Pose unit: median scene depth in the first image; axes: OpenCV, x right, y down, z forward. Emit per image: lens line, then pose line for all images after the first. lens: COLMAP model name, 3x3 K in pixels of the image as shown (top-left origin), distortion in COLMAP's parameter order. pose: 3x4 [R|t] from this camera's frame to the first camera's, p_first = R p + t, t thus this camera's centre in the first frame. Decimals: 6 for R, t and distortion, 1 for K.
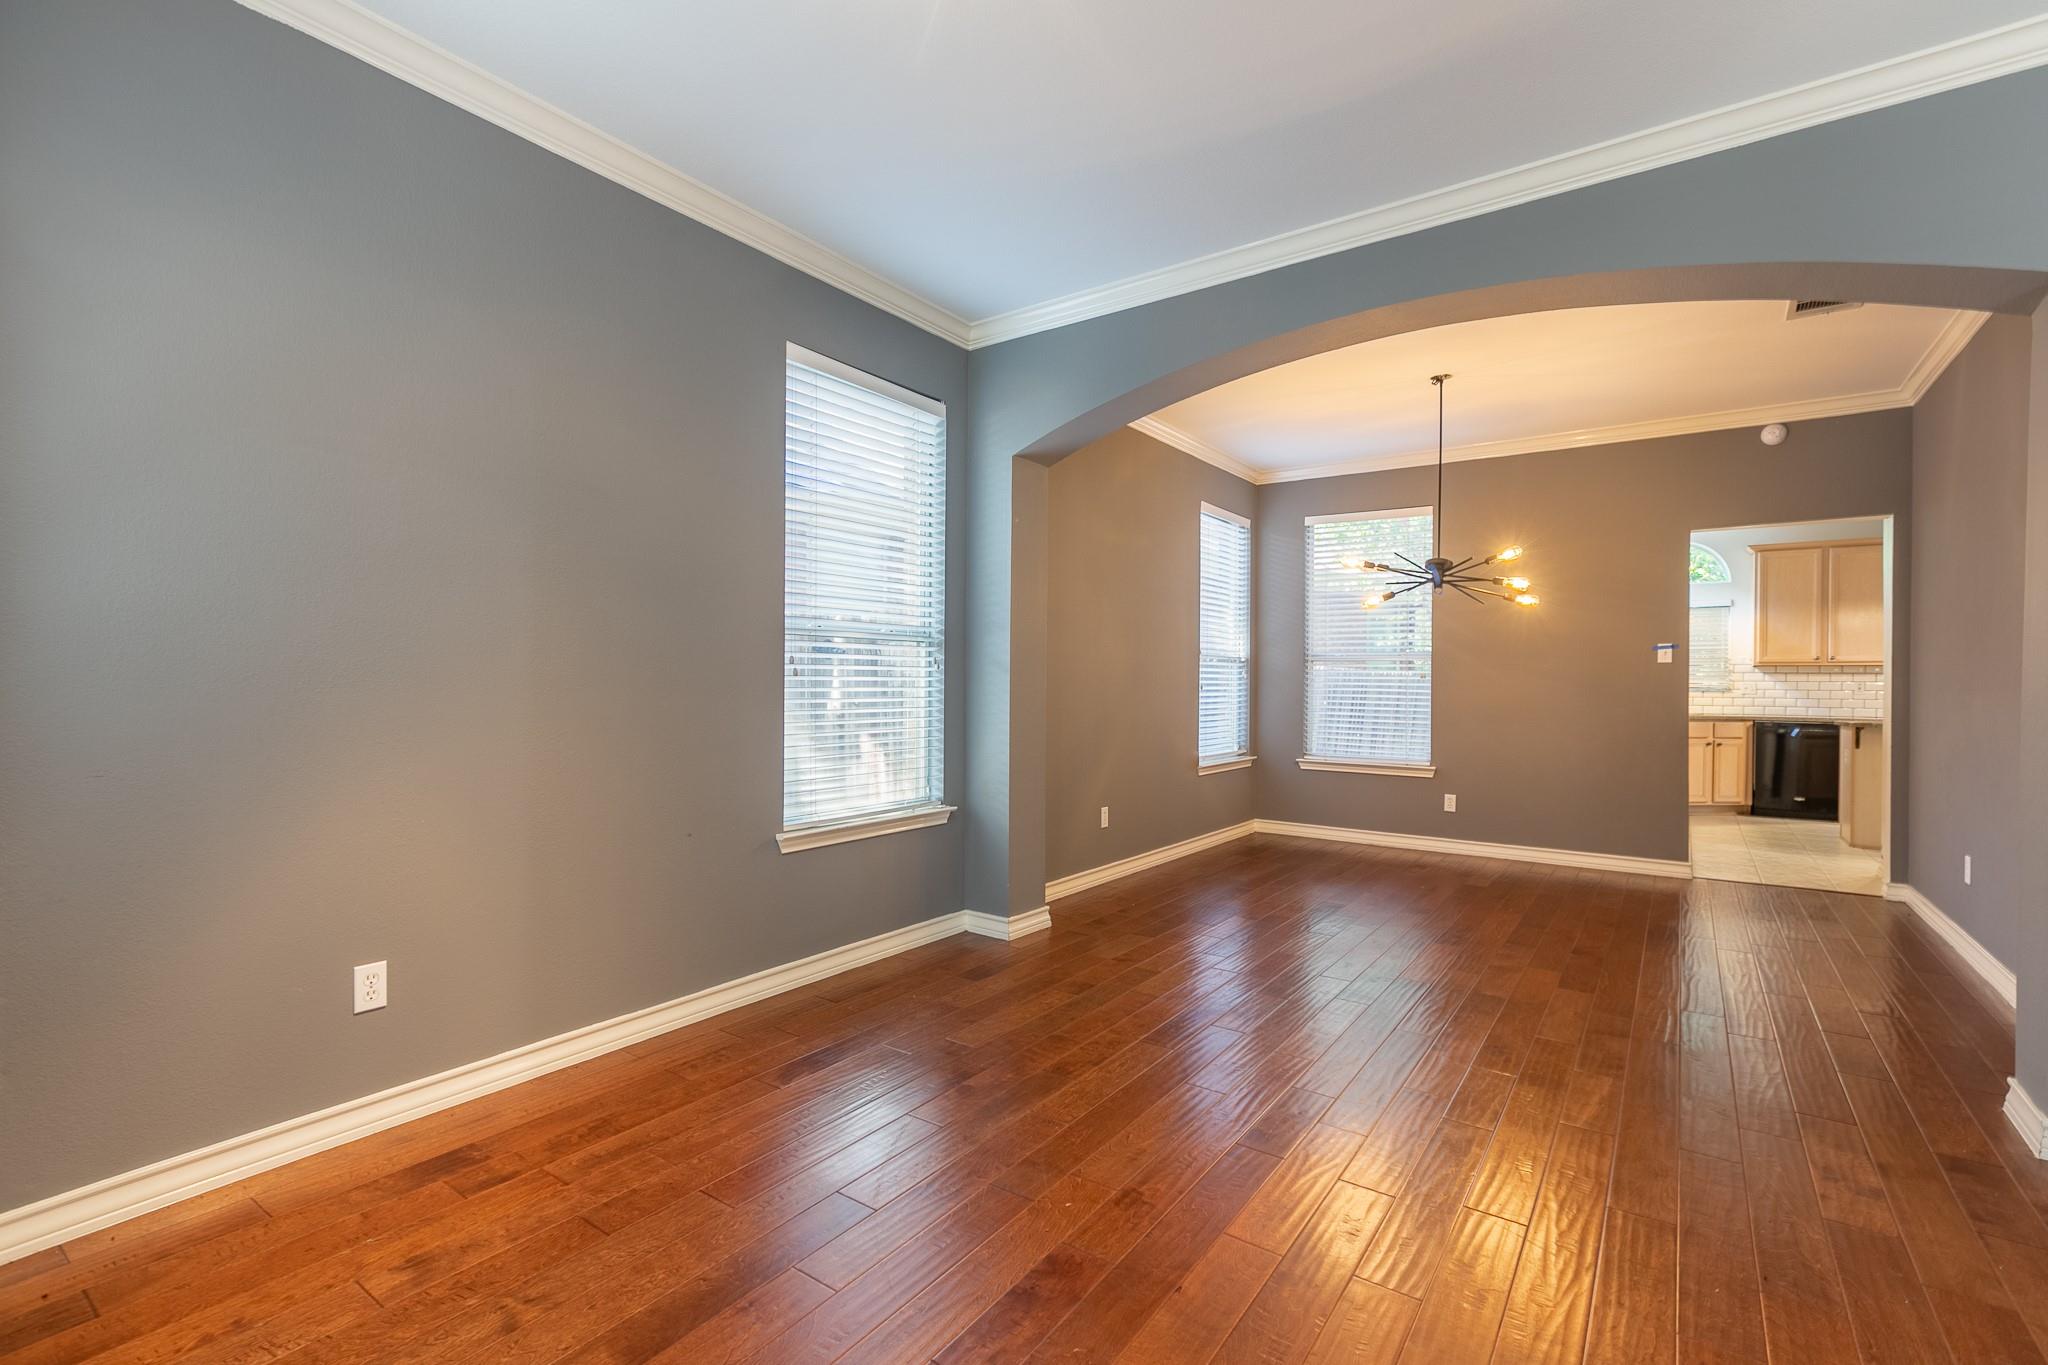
lens RADIAL K [[920.3, 0, 1024.0], [0, 920.3, 682.5], [0, 0, 1]] dist [0.001538, 0.000099]
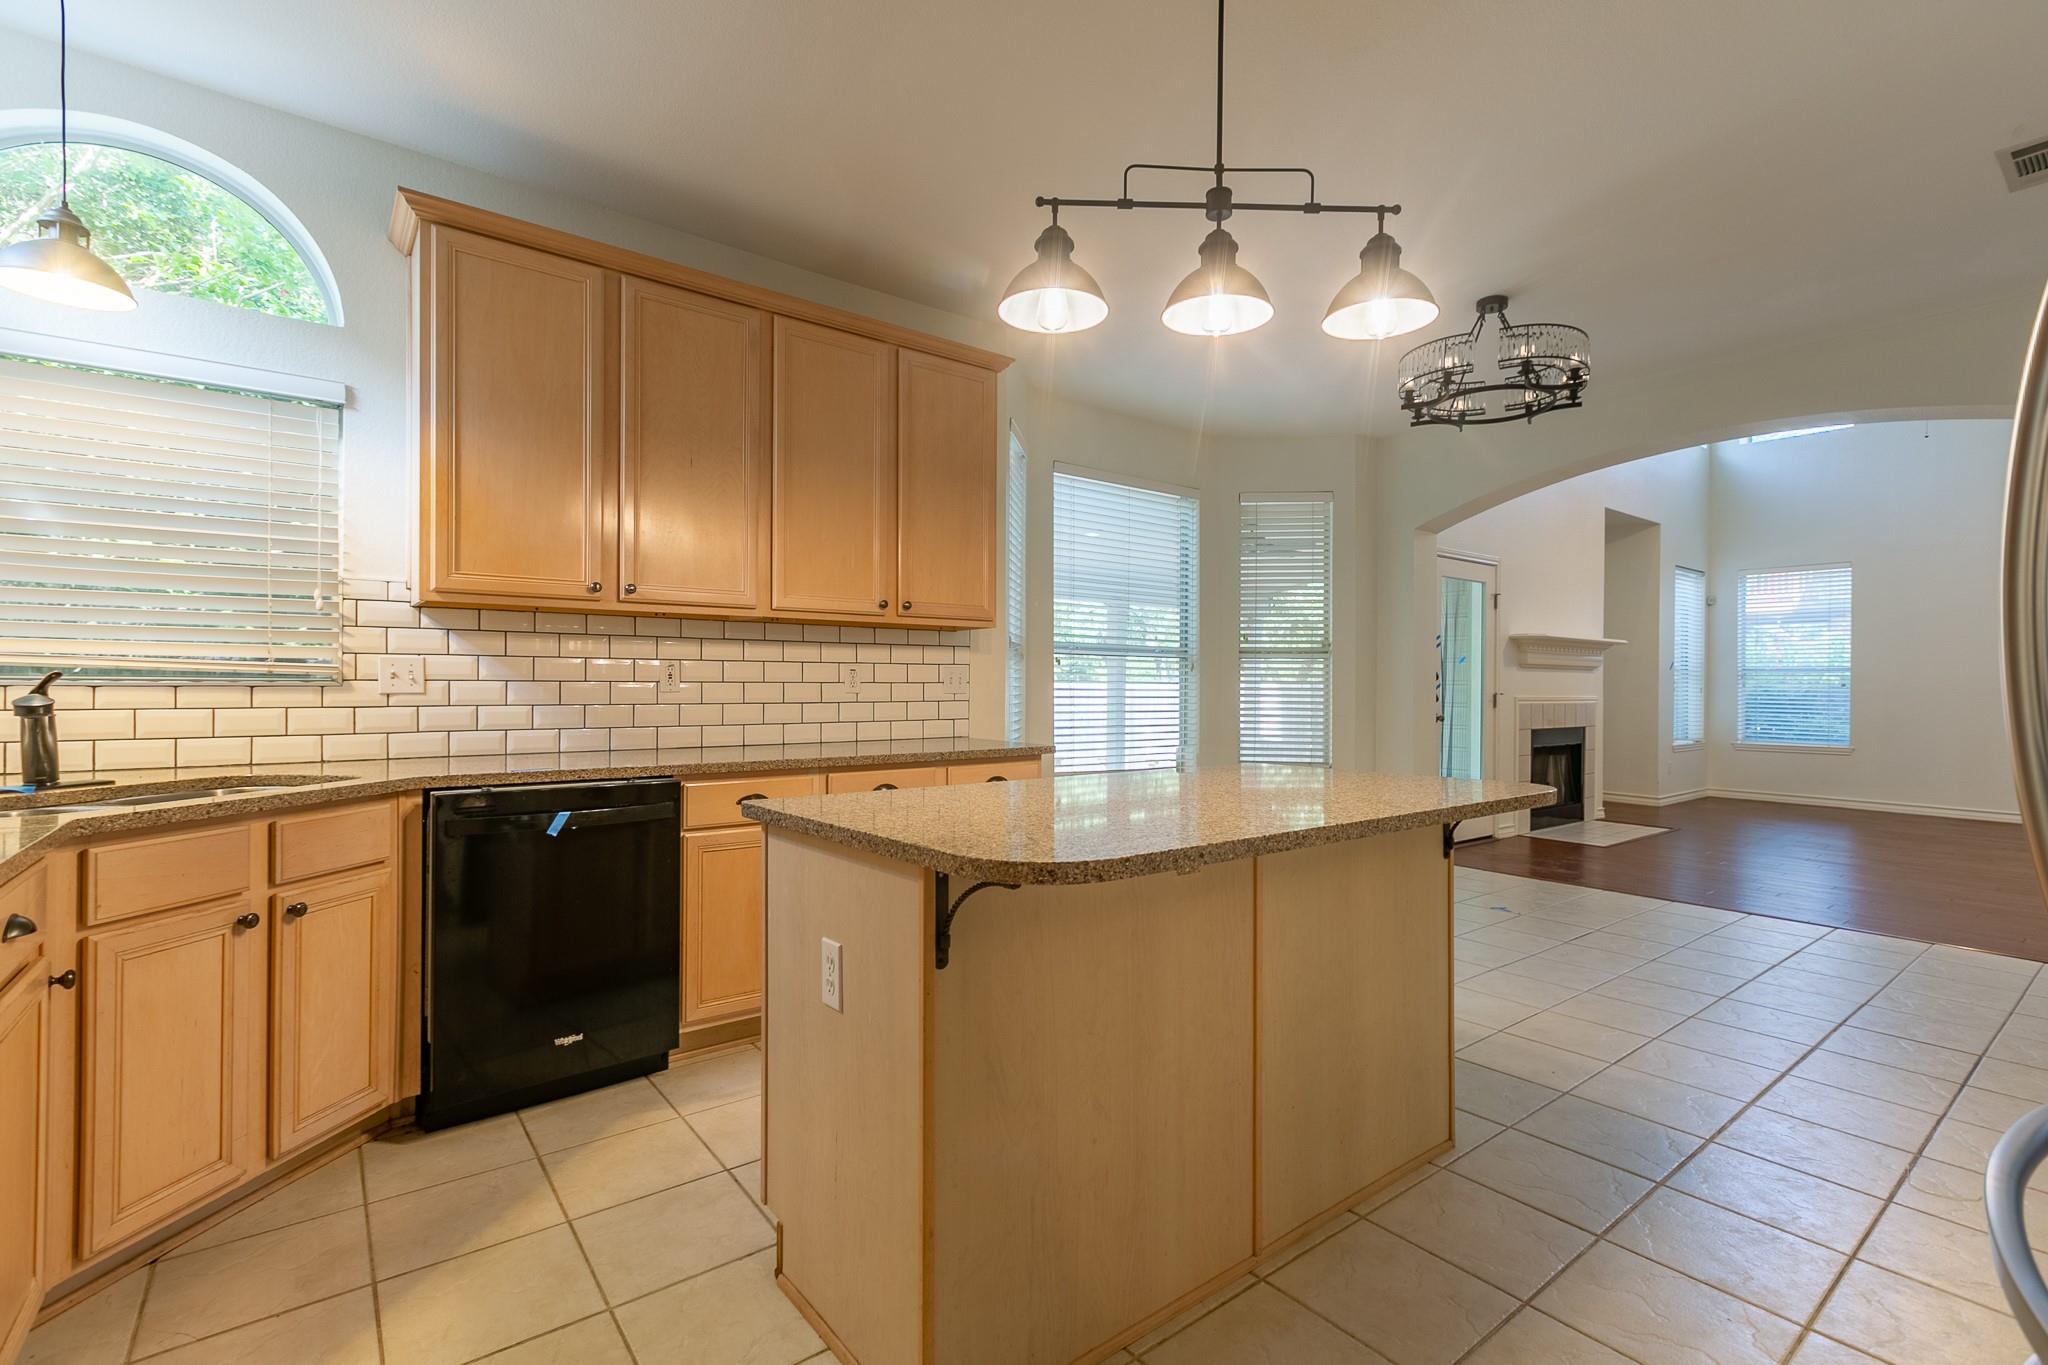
lens RADIAL K [[890.4, 0, 1010.2], [0, 890.4, 685.4], [0, 0, 1]] dist [-0.000512, -0.000070]
pose [[0.283577, -0.010547, 0.958891, 0.577616], [-0.003262, 0.999923, 0.011962, 0.005449], [-0.958944, -0.006520, 0.283521, 0.745399]]
